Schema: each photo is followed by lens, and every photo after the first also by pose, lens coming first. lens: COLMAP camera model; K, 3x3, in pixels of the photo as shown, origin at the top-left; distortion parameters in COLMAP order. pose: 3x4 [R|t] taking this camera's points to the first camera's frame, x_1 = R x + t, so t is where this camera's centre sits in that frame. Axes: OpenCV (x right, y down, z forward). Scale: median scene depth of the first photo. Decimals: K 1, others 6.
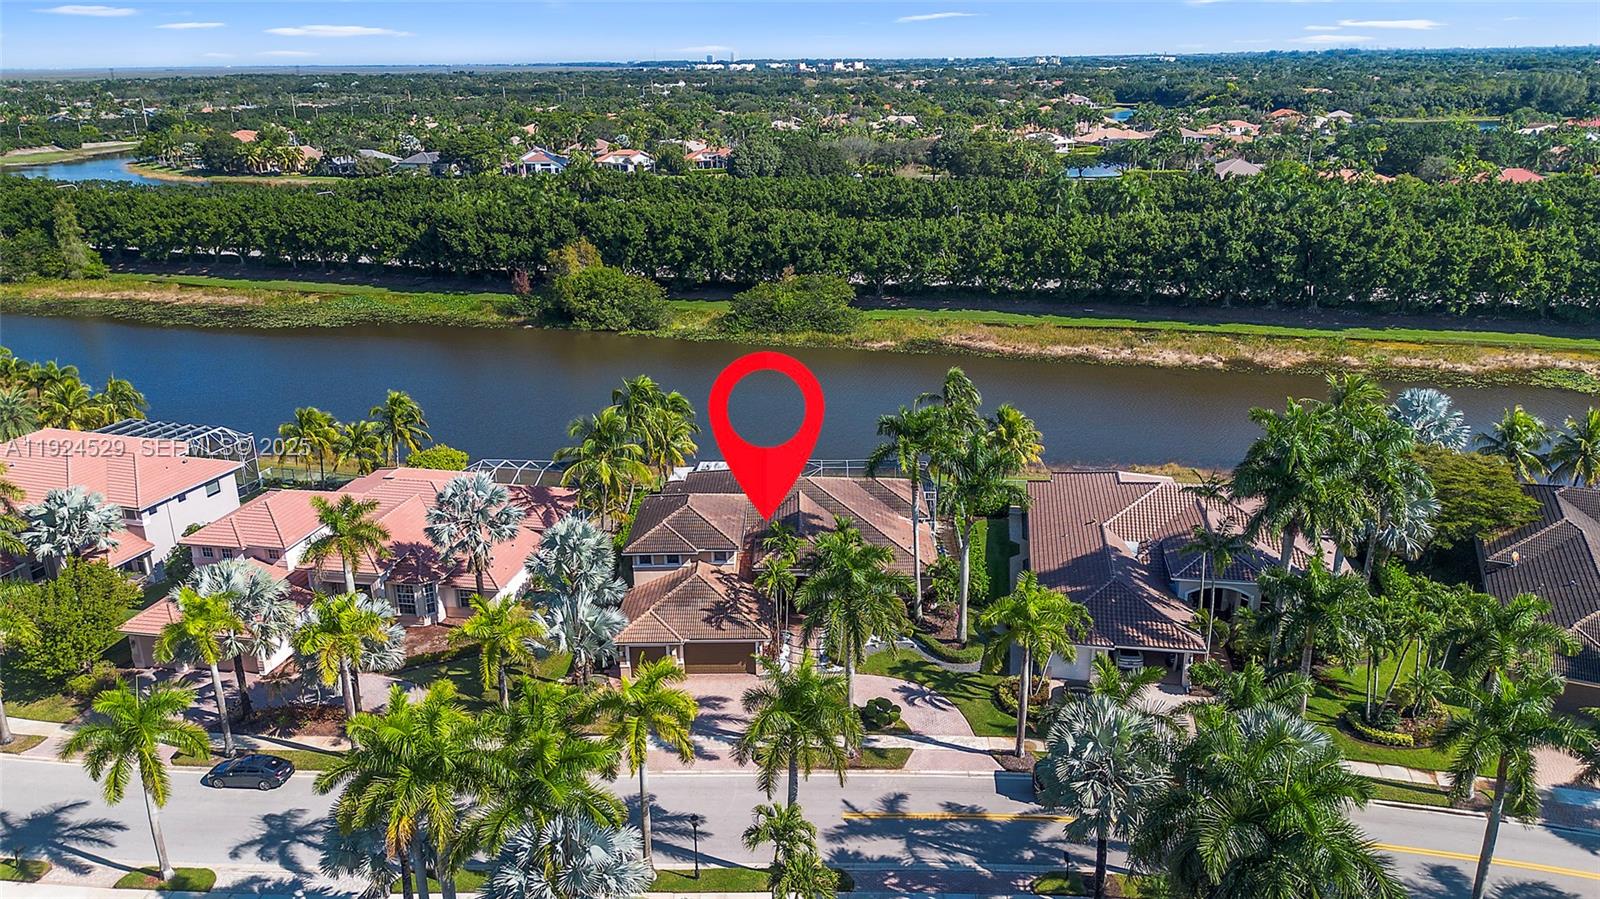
lens RADIAL K [[1113.9, 0, 805.2], [0, 1113.9, 457.0], [0, 0, 1]] dist [0.036546, -0.036898]
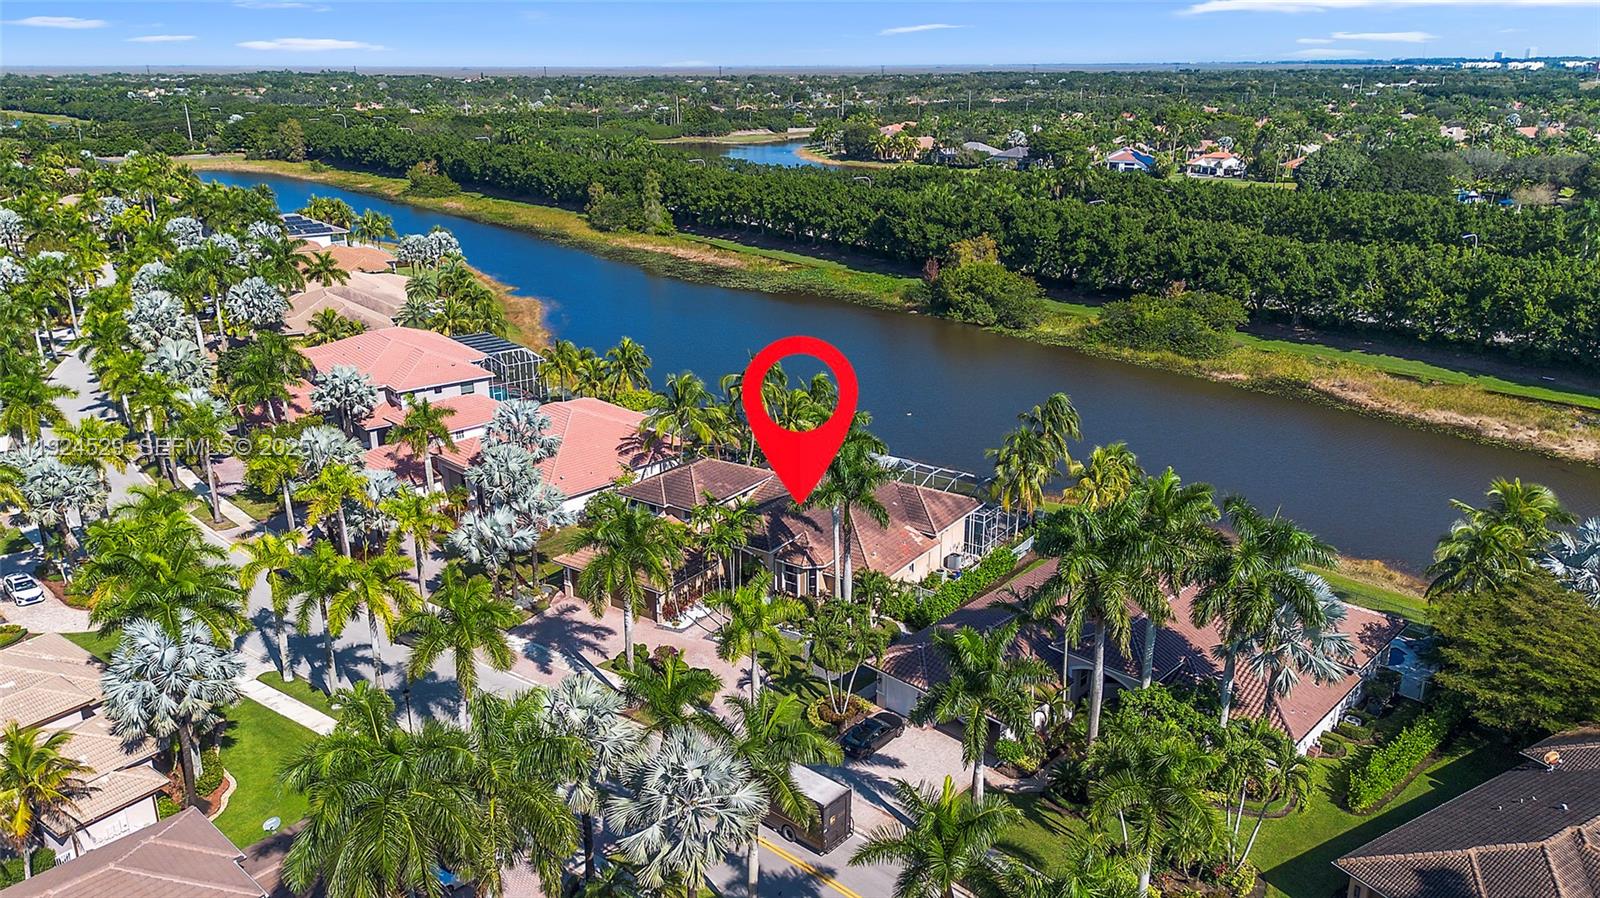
lens RADIAL K [[1113.9, 0, 797.1], [0, 1113.9, 451.6], [0, 0, 1]] dist [0.036546, -0.036898]
pose [[0.827271, 0.189479, -0.528886, 0.216839], [-0.190937, 0.980197, 0.052507, -0.018653], [0.528362, 0.057547, 0.847067, 0.049719]]
